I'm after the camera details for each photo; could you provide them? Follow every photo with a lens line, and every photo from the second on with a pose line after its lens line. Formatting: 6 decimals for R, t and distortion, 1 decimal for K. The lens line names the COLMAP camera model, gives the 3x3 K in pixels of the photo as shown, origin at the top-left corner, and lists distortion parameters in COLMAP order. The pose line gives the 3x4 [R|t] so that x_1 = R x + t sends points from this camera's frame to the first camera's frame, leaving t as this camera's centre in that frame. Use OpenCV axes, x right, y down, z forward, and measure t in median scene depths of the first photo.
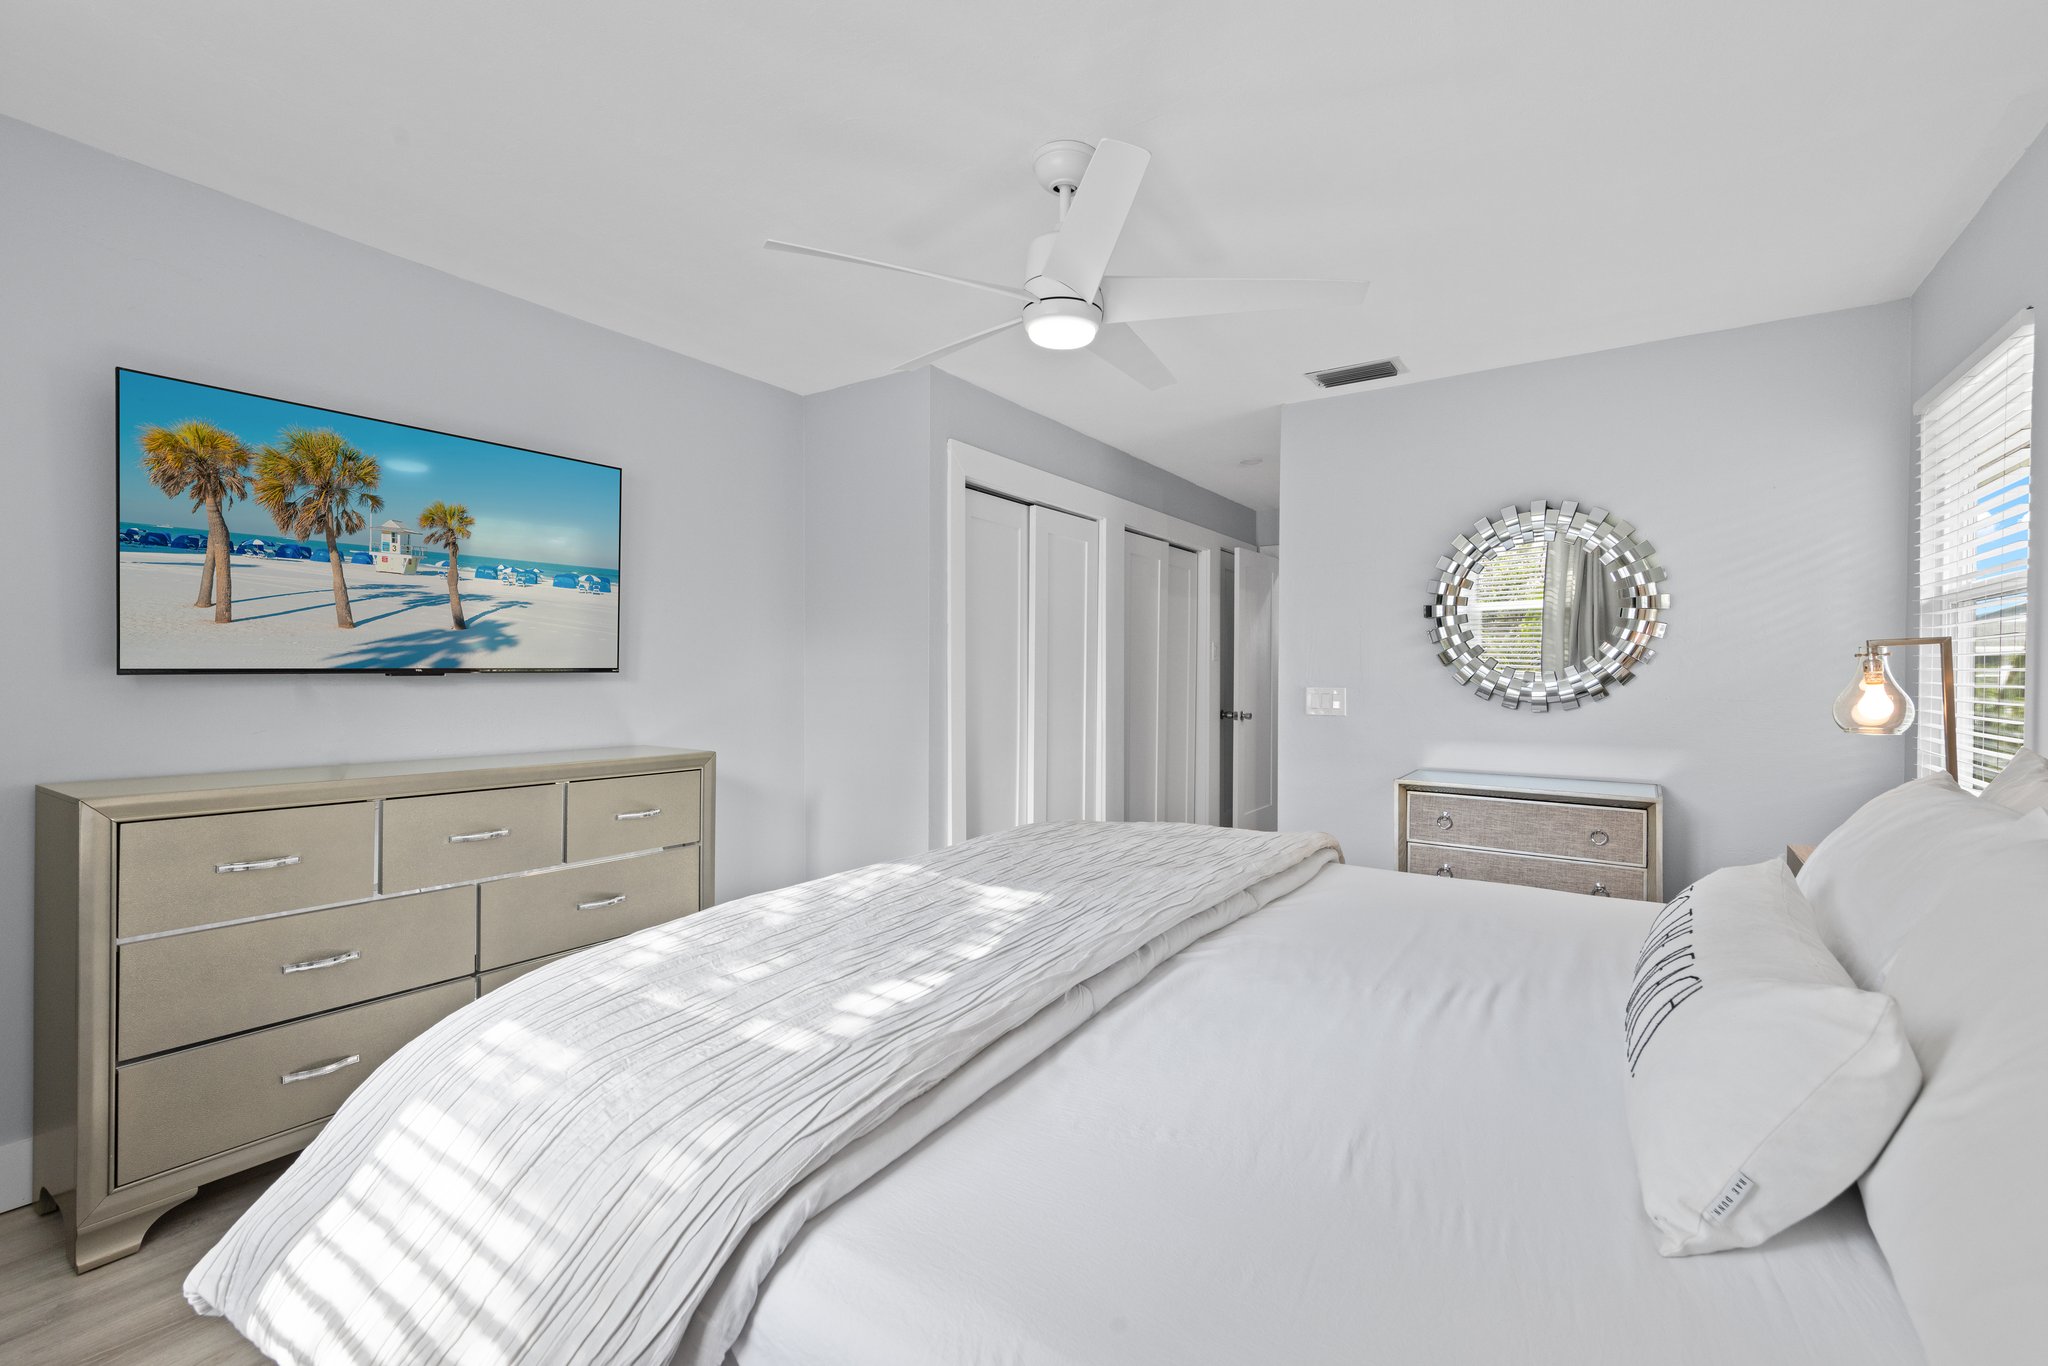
lens RADIAL K [[863.2, 0, 1005.1], [0, 863.2, 696.7], [0, 0, 1]] dist [-0.017640, -0.001234]
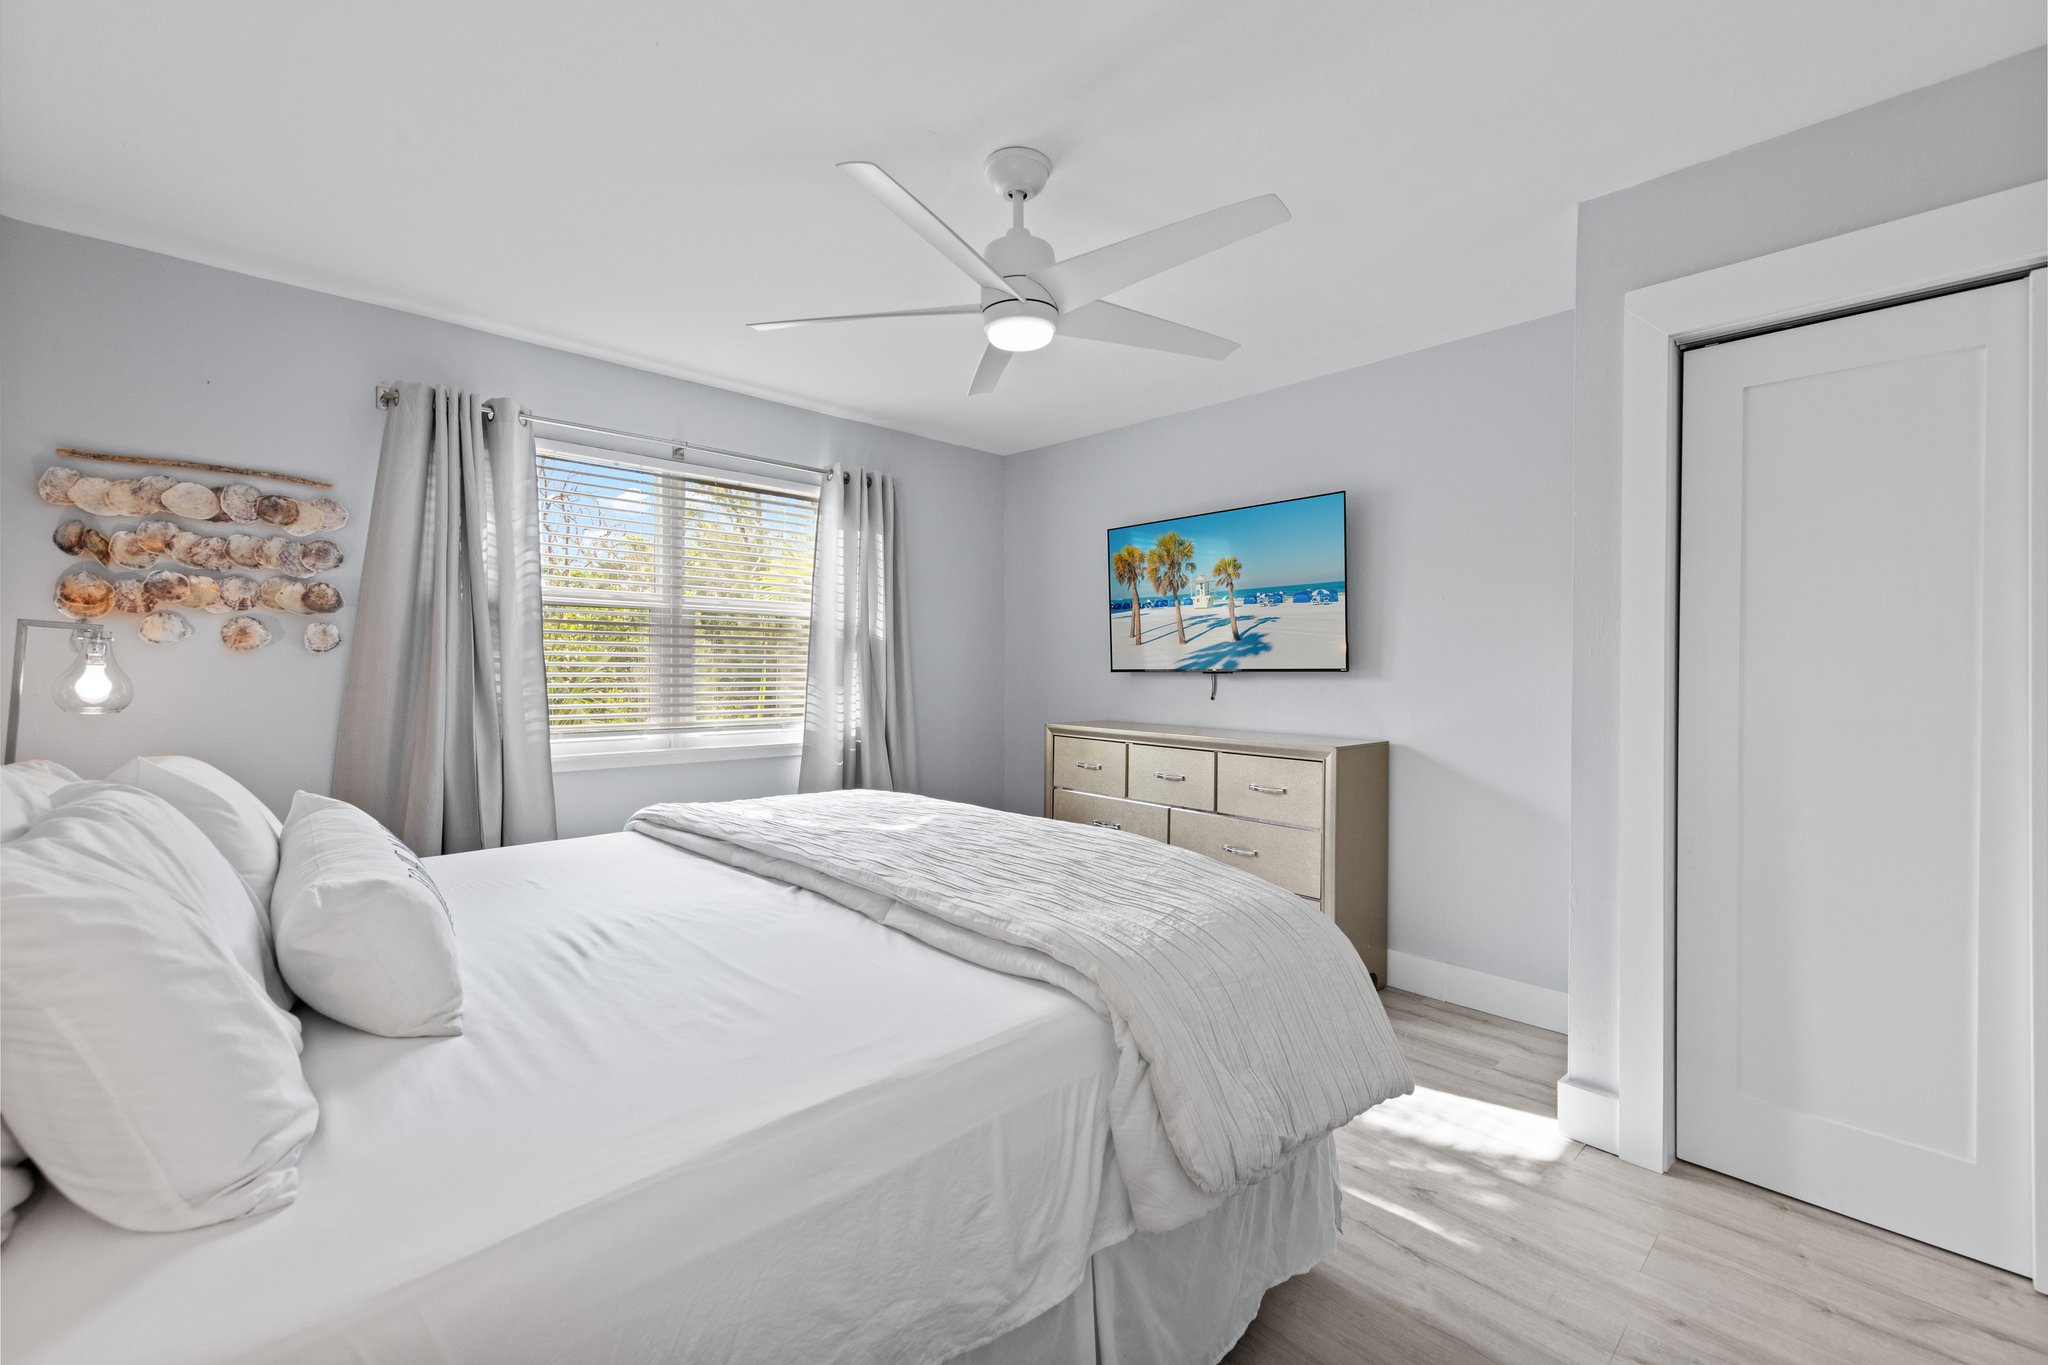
lens RADIAL K [[834.9, 0, 1062.9], [0, 834.9, 685.6], [0, 0, 1]] dist [0.001618, -0.000511]
pose [[-0.175830, 0.014284, -0.984317, 0.858969], [-0.031114, 0.999315, 0.020060, -0.023451], [0.983929, 0.034153, -0.175265, 1.012794]]
